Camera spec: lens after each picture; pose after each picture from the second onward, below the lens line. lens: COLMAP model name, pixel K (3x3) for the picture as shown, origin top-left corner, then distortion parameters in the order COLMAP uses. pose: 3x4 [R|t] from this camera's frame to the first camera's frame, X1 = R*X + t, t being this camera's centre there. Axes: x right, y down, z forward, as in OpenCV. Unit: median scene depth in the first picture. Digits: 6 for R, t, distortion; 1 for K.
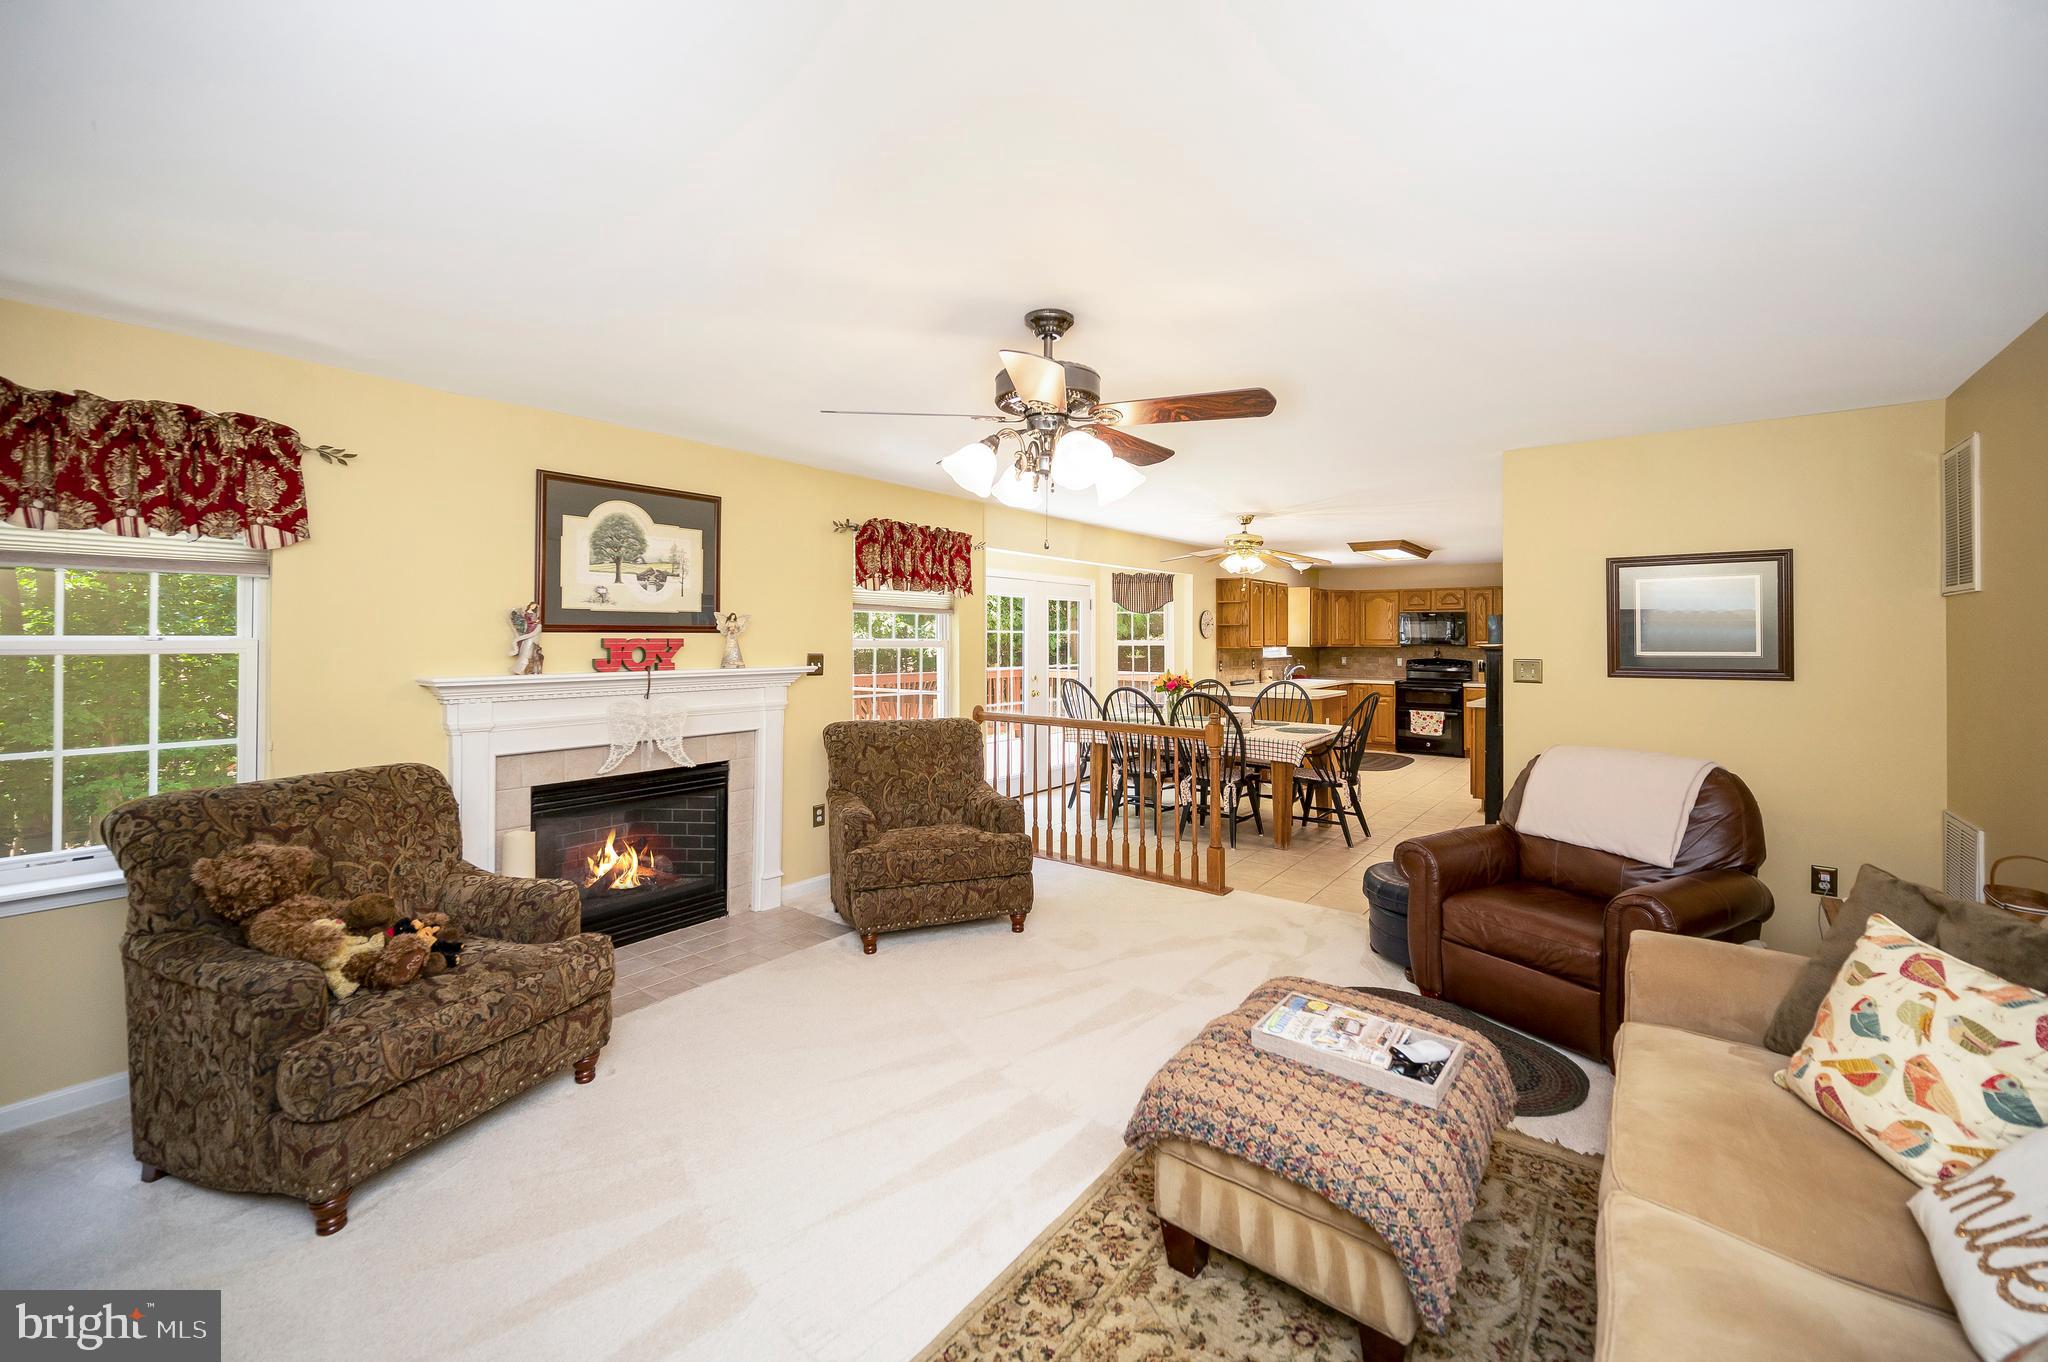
lens RADIAL K [[830.3, 0, 1000.2], [0, 830.3, 634.2], [0, 0, 1]] dist [0.001998, -0.001695]
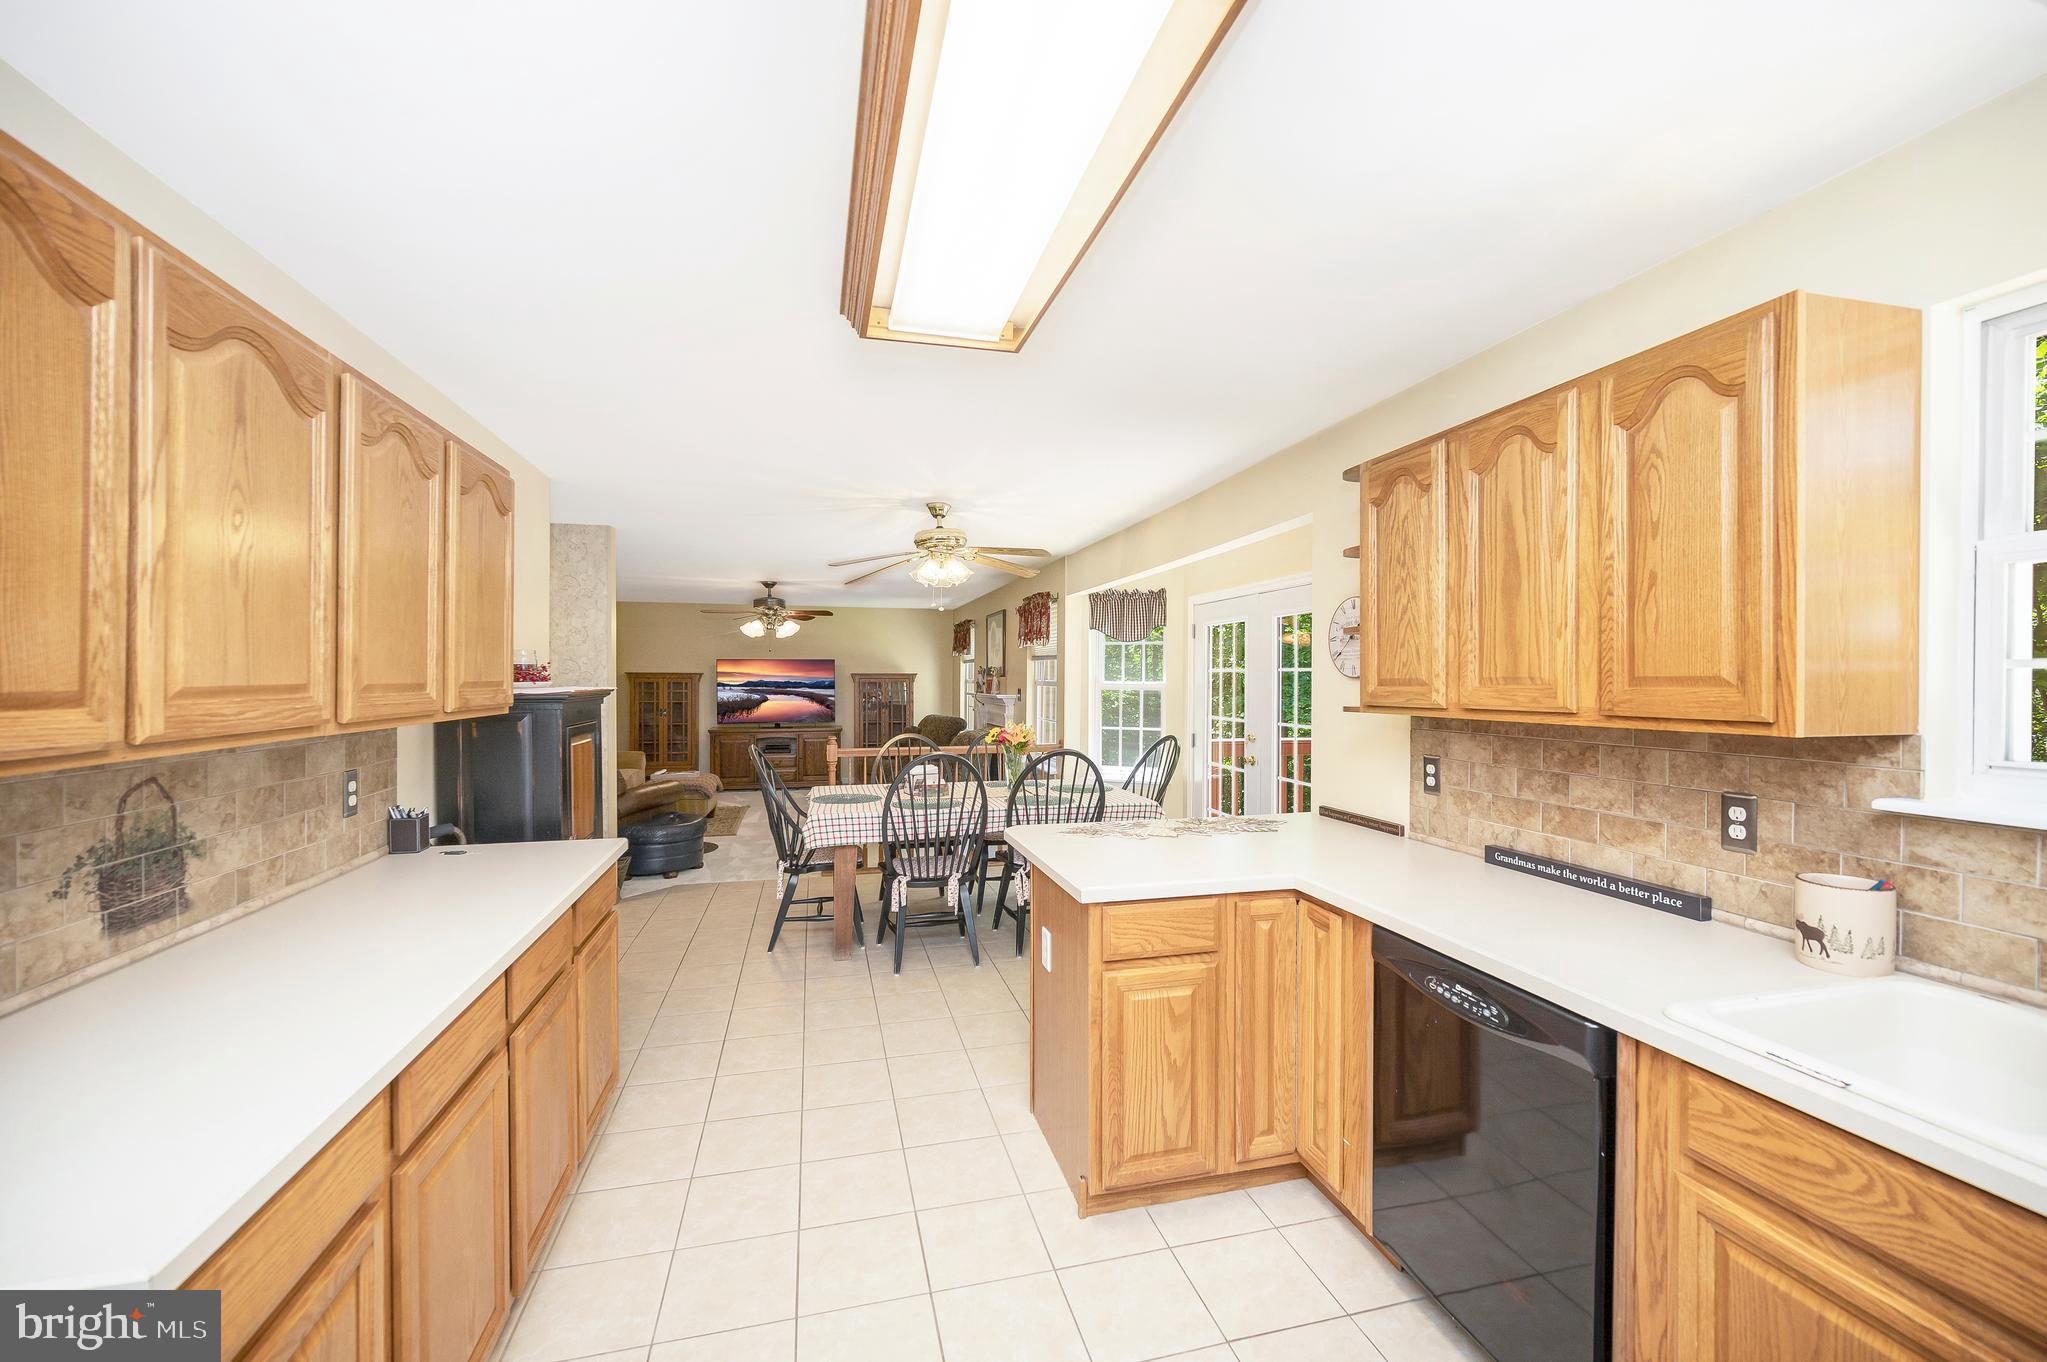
lens RADIAL K [[829.9, 0, 1029.7], [0, 829.9, 699.1], [0, 0, 1]] dist [0.001998, -0.001695]
pose [[-0.600702, 0.015472, -0.799323, 0.526379], [-0.000077, 0.999812, 0.019410, 0.006147], [0.799473, 0.011722, -0.600588, 0.955688]]
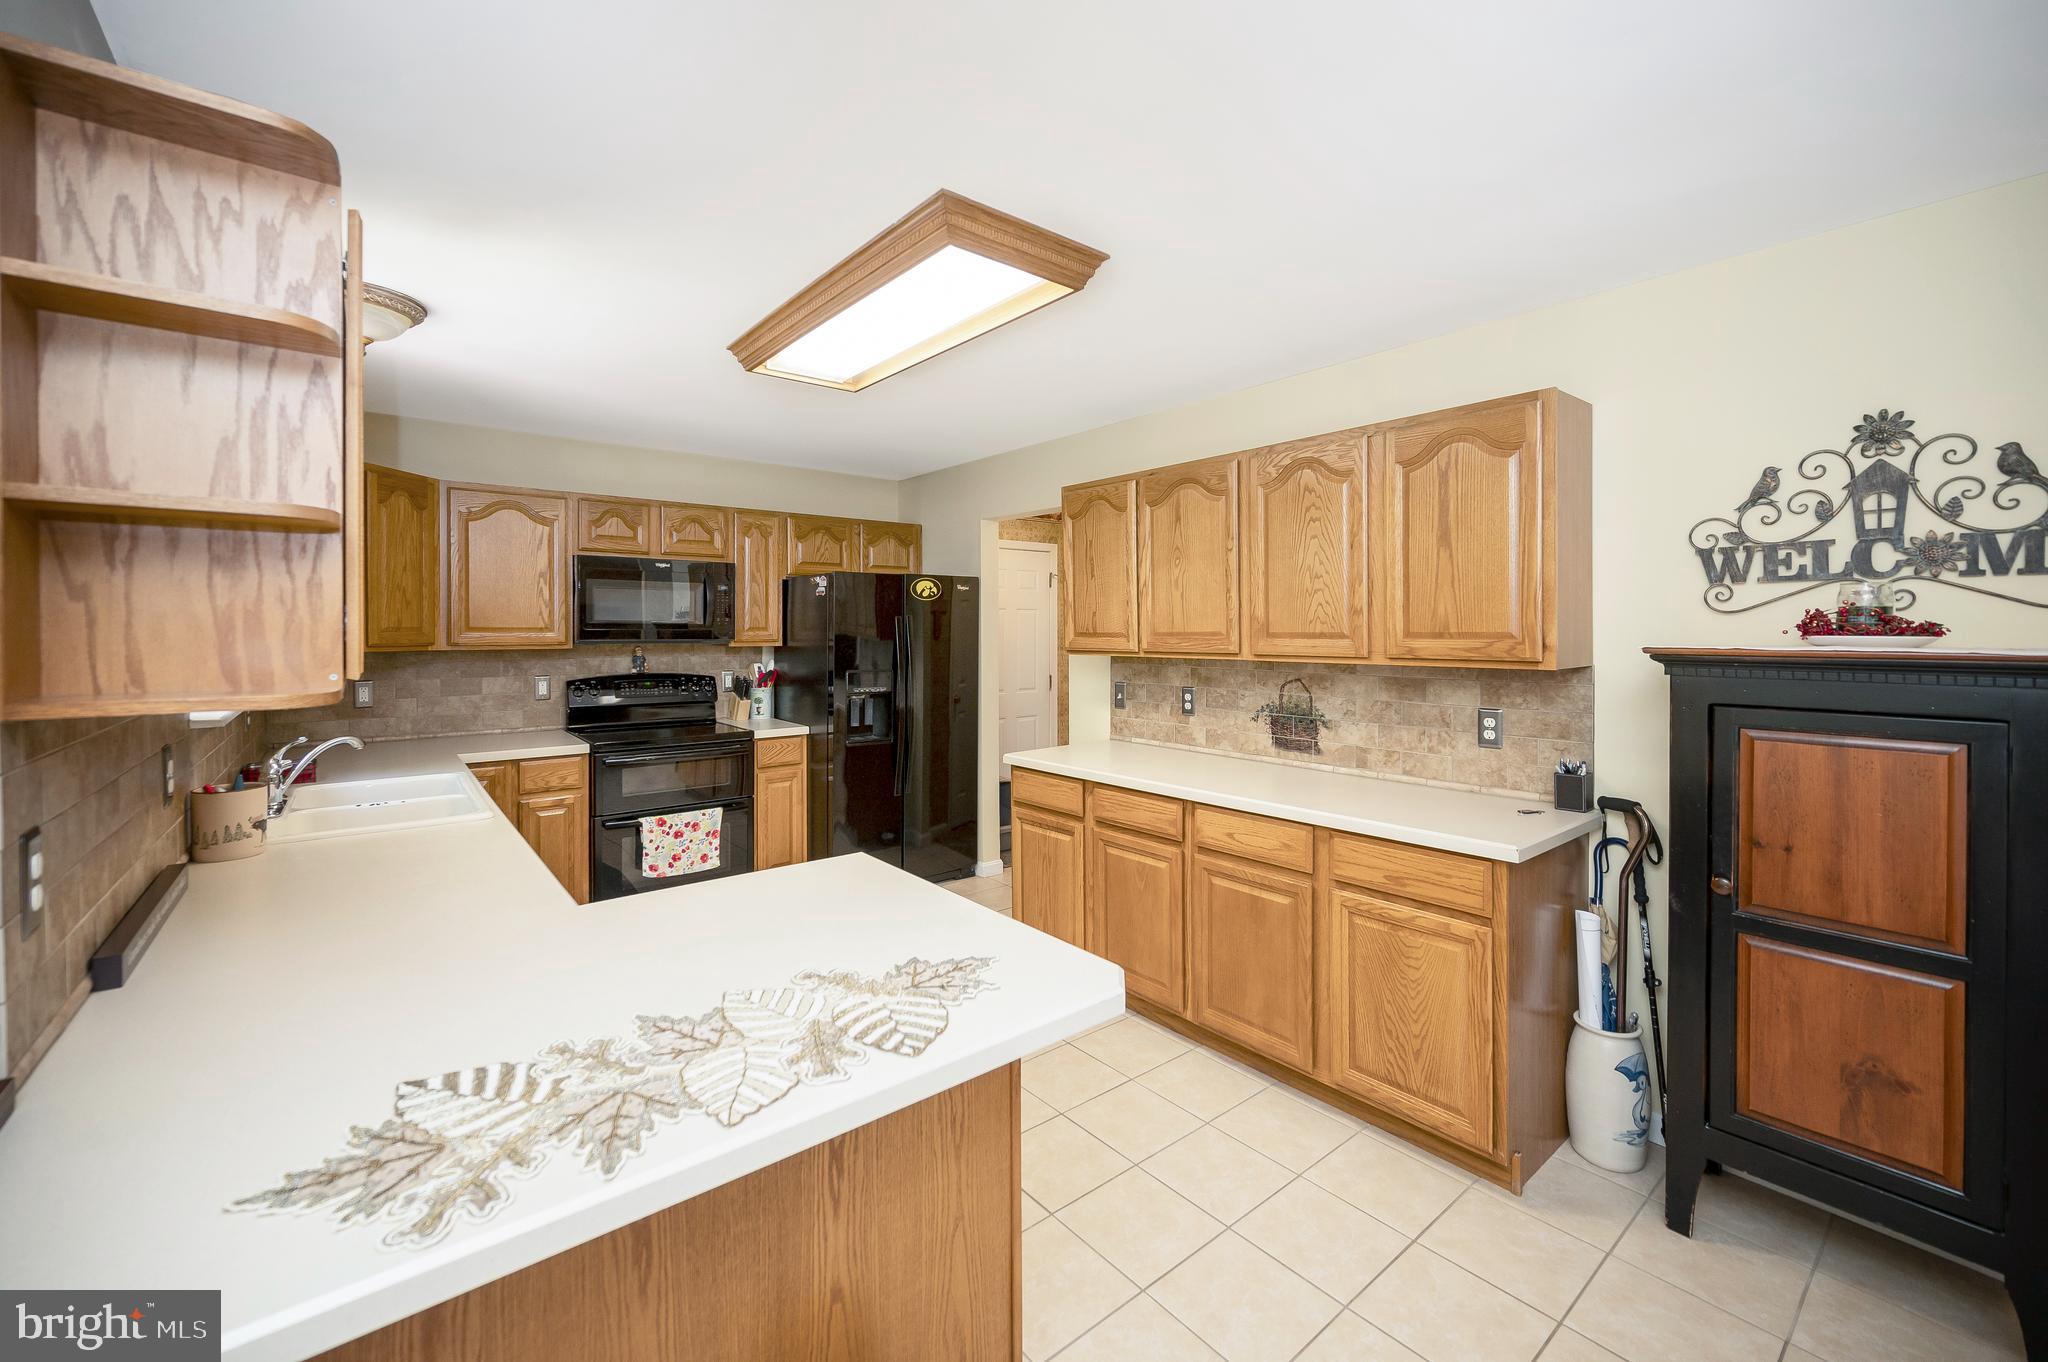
lens RADIAL K [[830.3, 0, 1035.3], [0, 830.3, 665.7], [0, 0, 1]] dist [0.001998, -0.001695]
pose [[0.209885, -0.047643, 0.976565, 0.171279], [-0.005062, 0.998746, 0.049813, 0.003949], [-0.977713, -0.015398, 0.209380, 0.759016]]
